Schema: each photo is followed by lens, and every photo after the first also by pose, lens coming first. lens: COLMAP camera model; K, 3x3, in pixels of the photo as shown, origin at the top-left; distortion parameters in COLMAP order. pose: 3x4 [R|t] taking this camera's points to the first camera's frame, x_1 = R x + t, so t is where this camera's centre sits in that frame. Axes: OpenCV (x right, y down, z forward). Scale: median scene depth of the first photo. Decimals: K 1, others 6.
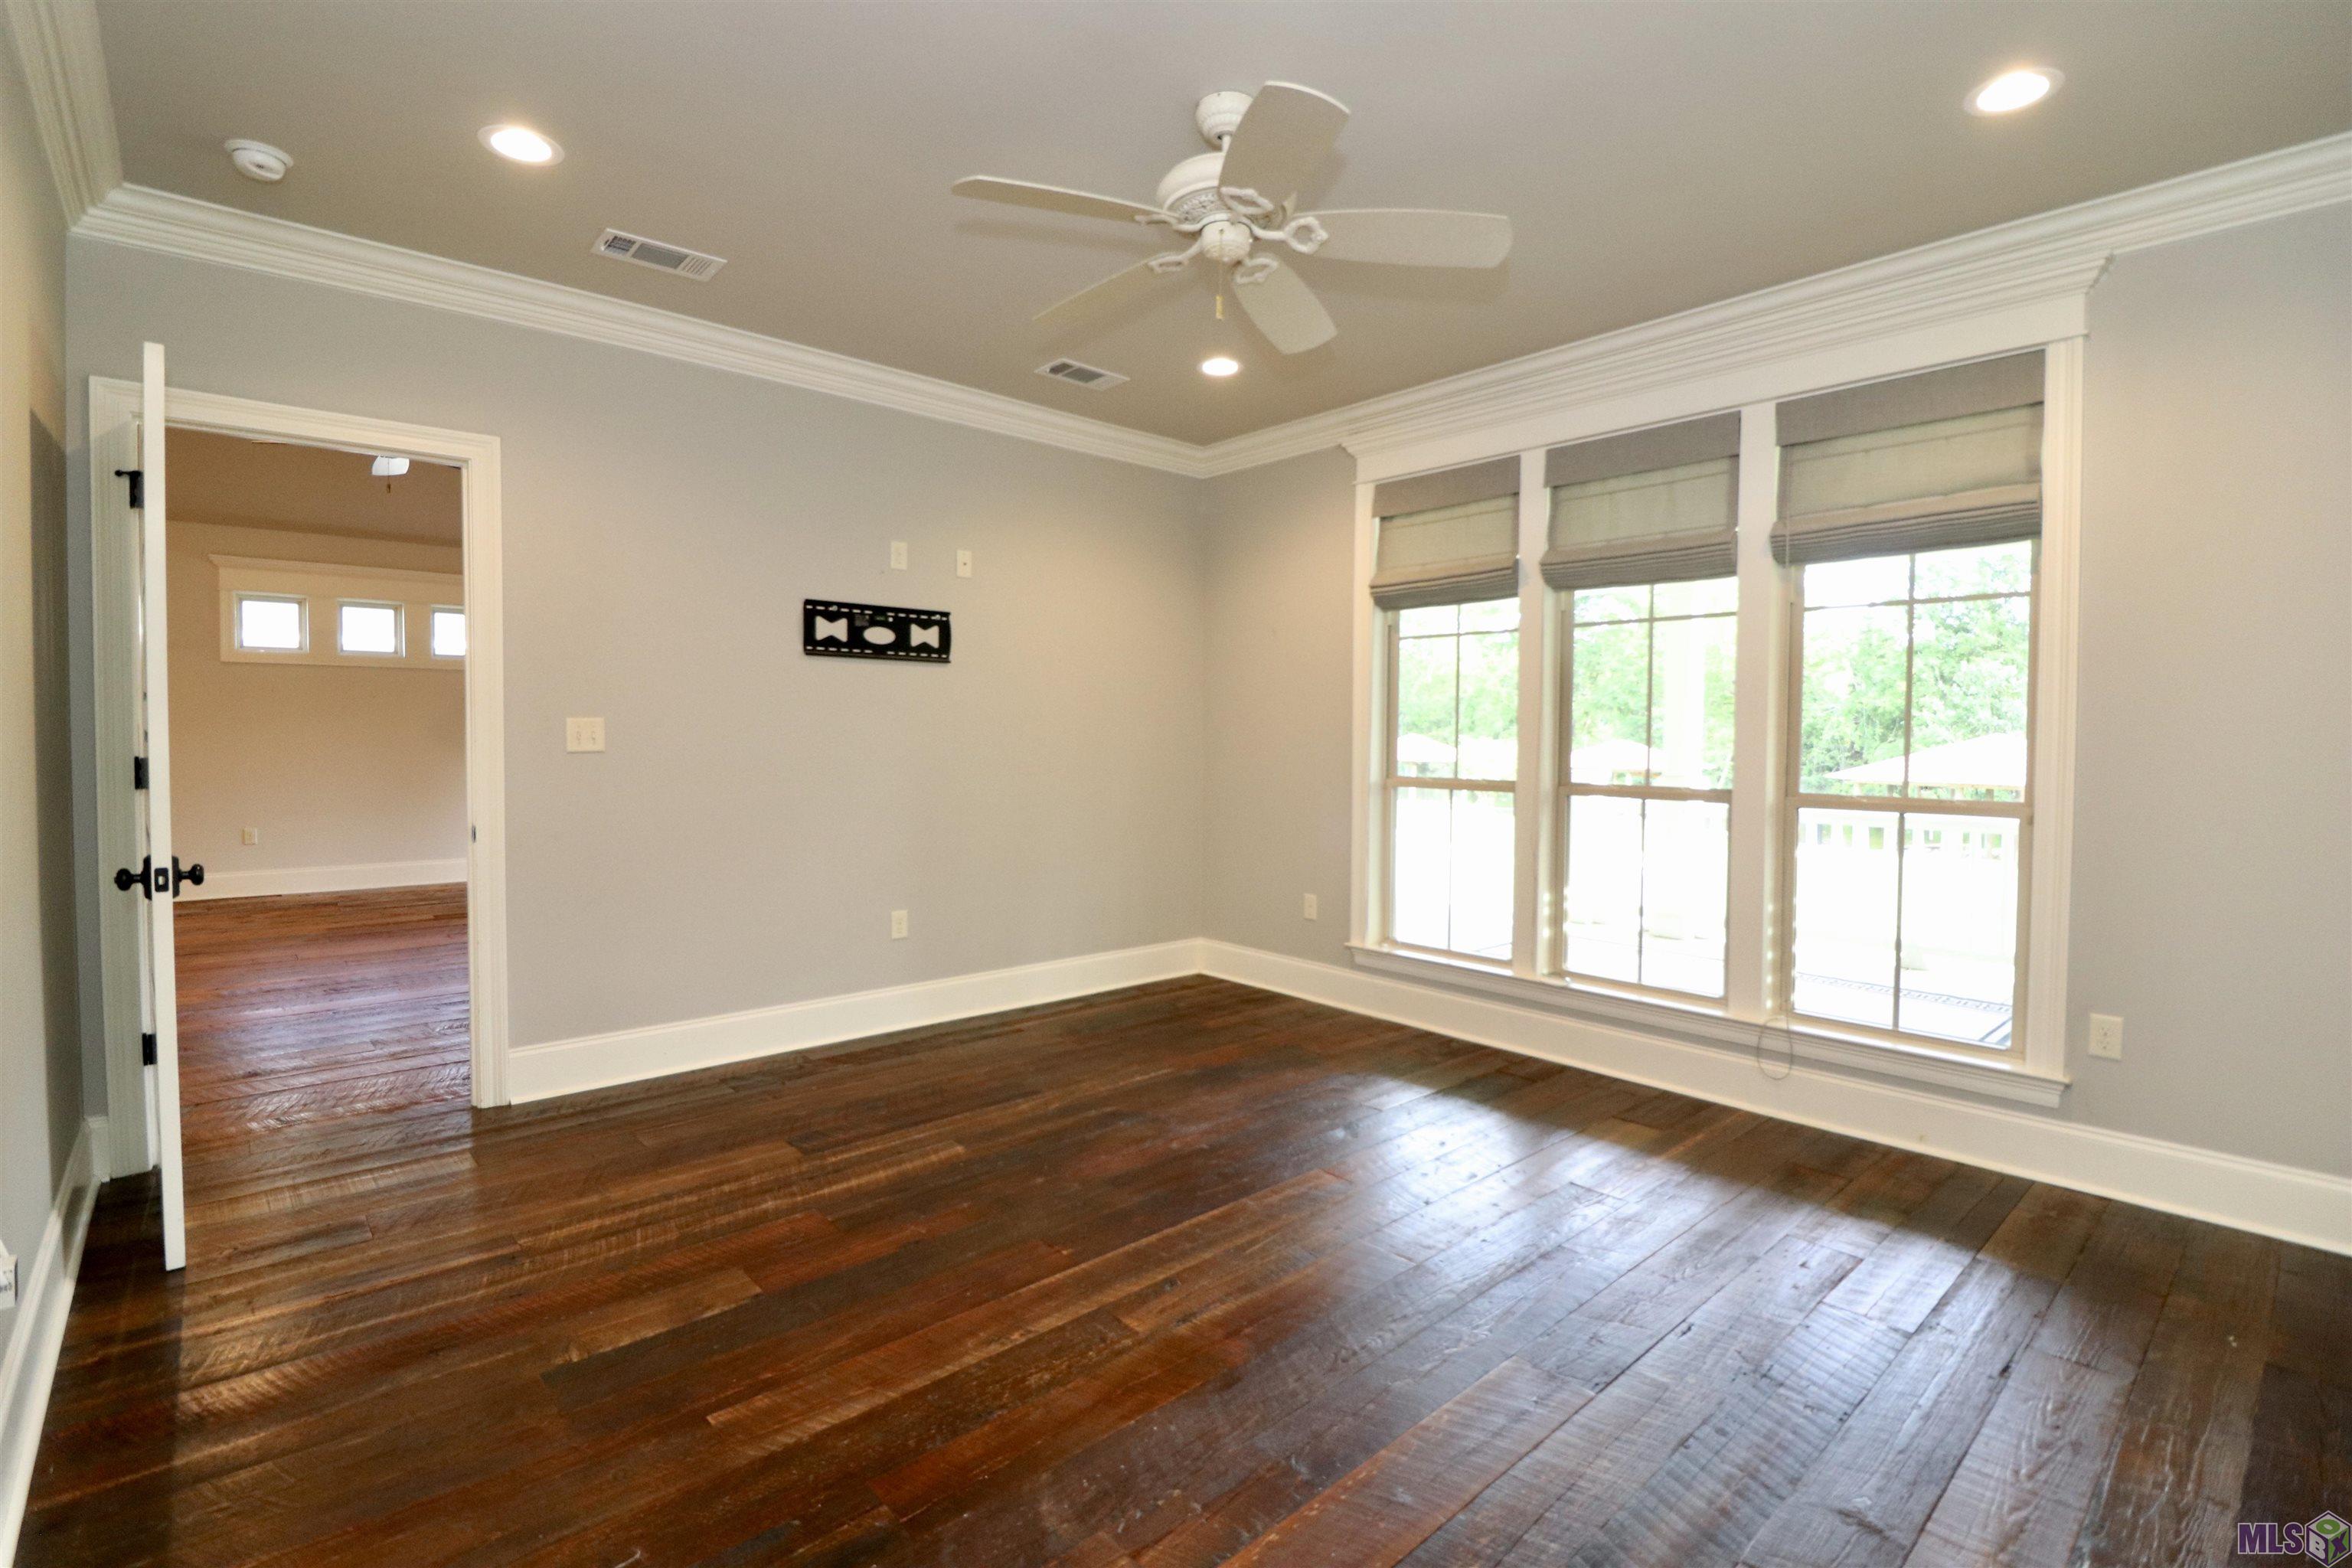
lens RADIAL K [[1077.6, 0, 1176.3], [0, 1077.6, 754.1], [0, 0, 1]] dist [0.002411, -0.017820]
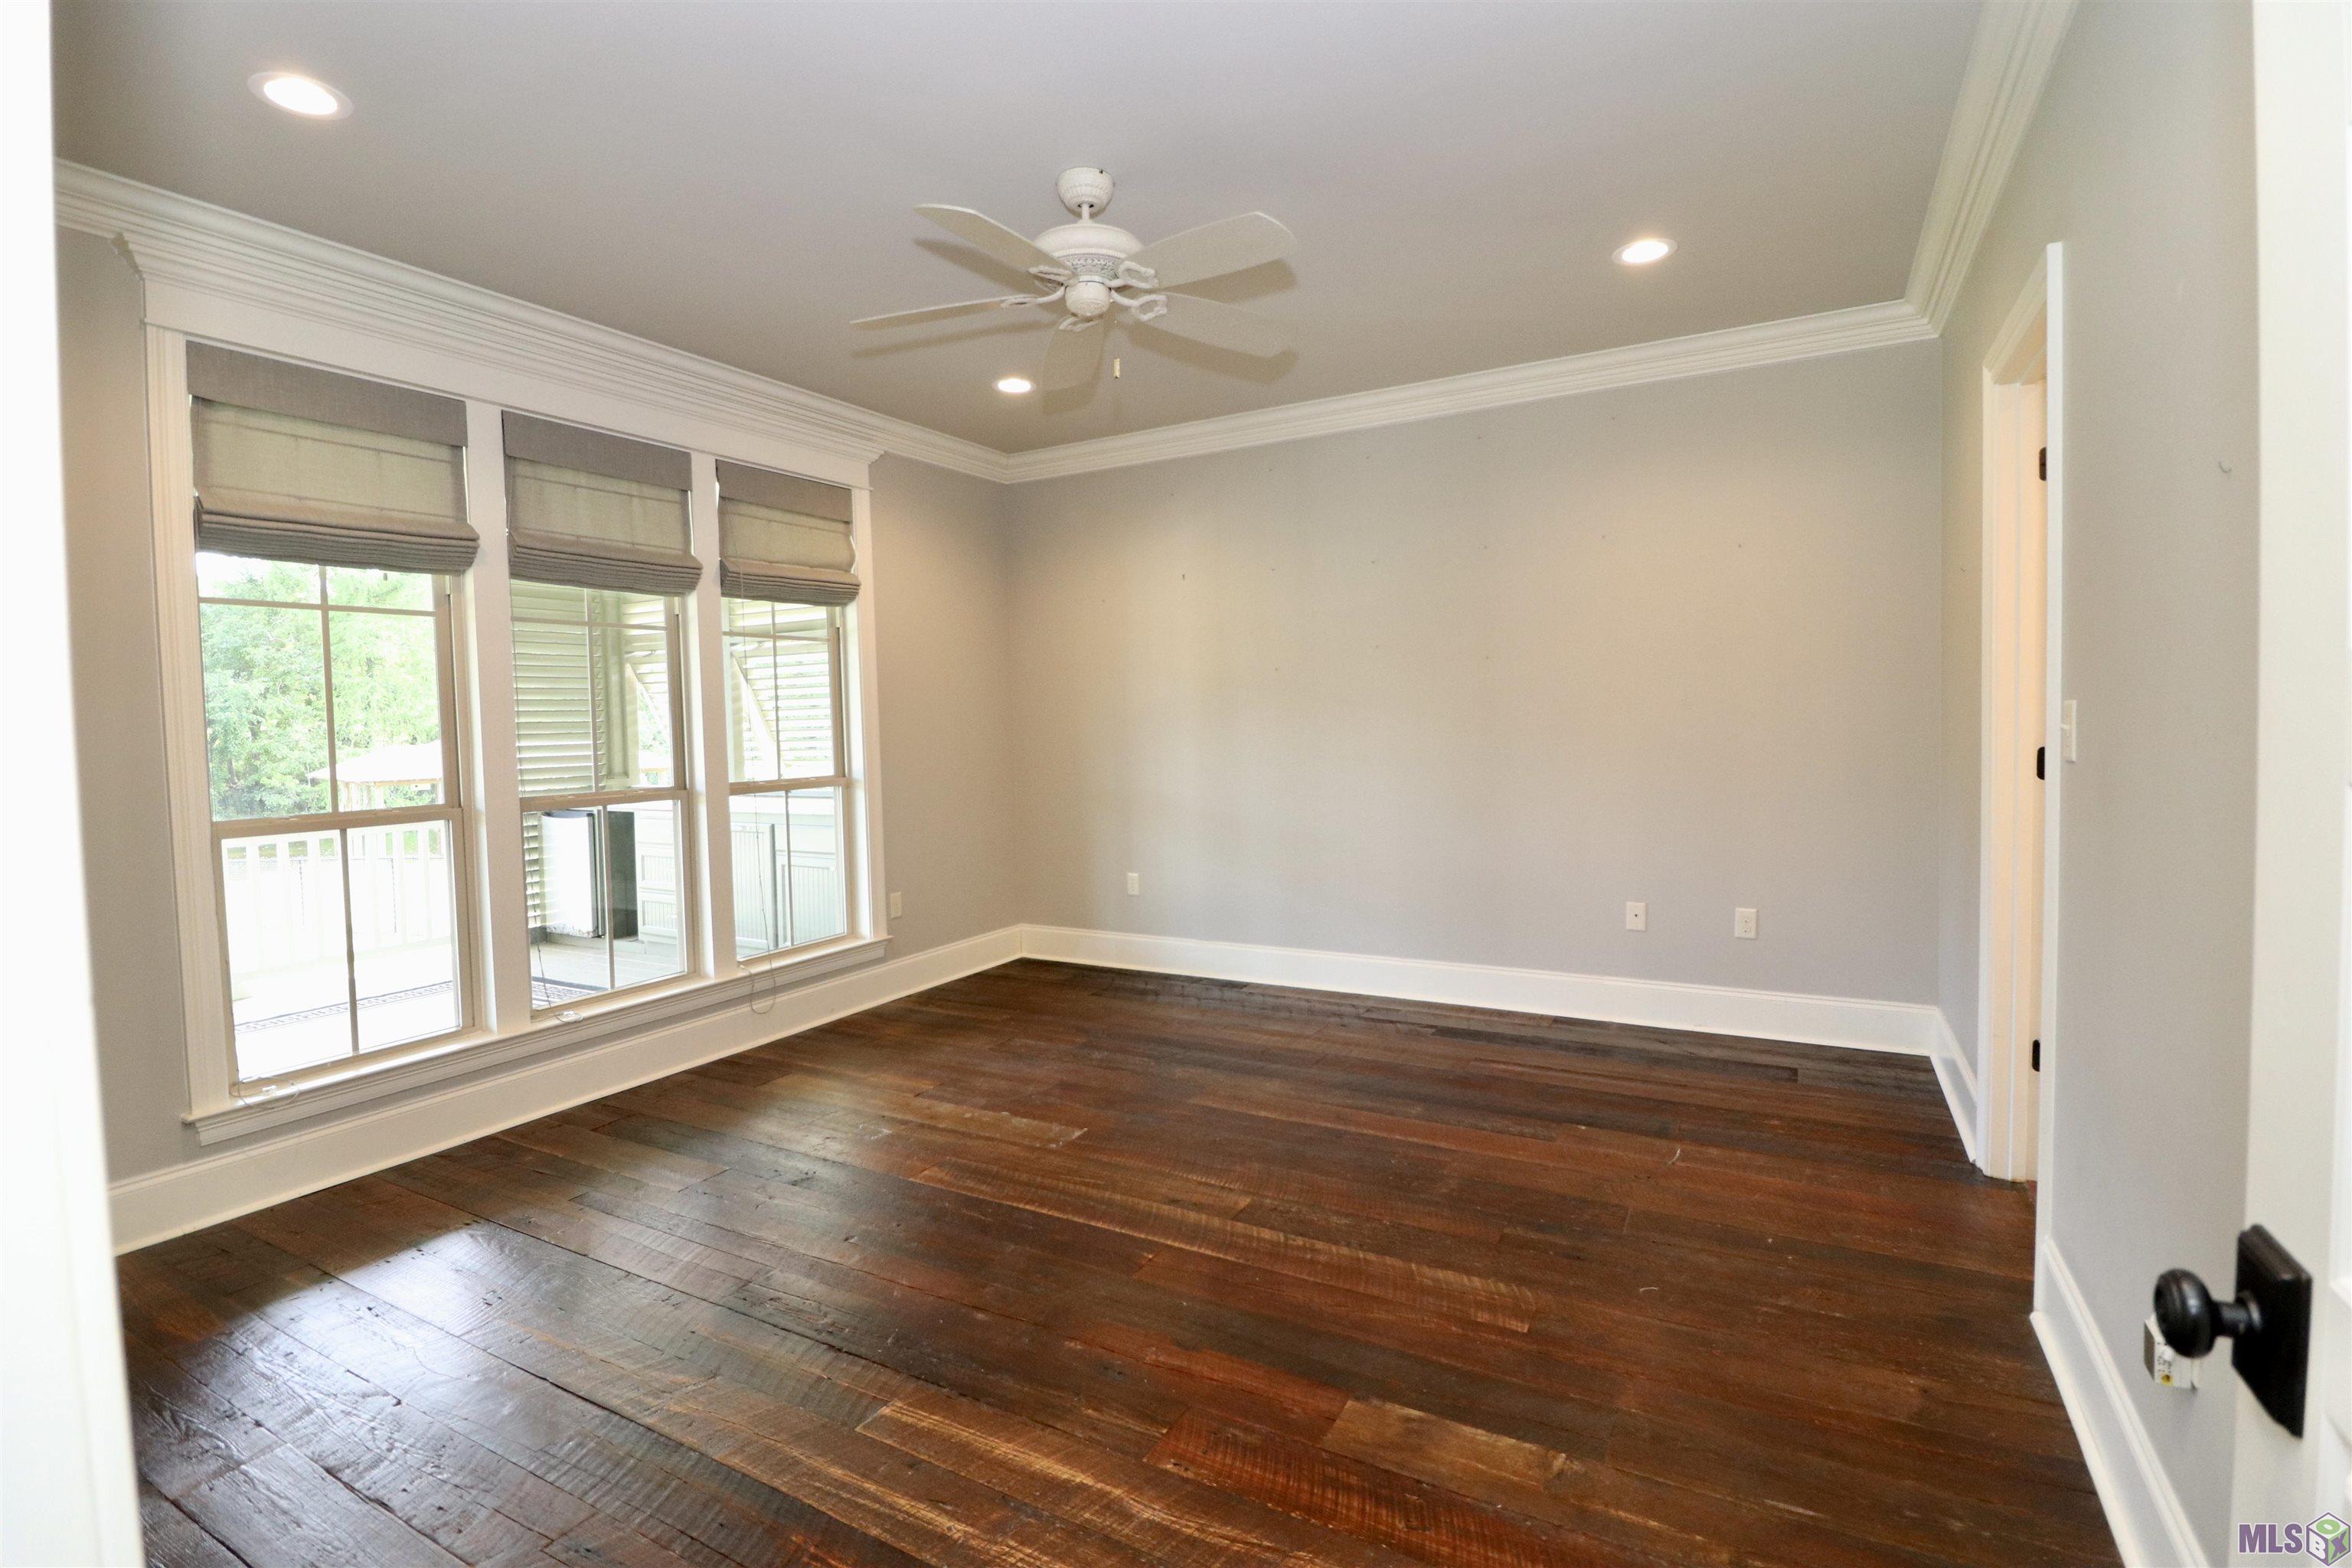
lens RADIAL K [[1080.6, 0, 1175.1], [0, 1080.6, 760.0], [0, 0, 1]] dist [0.000365, -0.013947]
pose [[-0.316214, -0.039003, 0.947886, -0.885620], [0.040315, 0.997699, 0.054502, -0.043516], [-0.947831, 0.055448, -0.313915, 1.074932]]
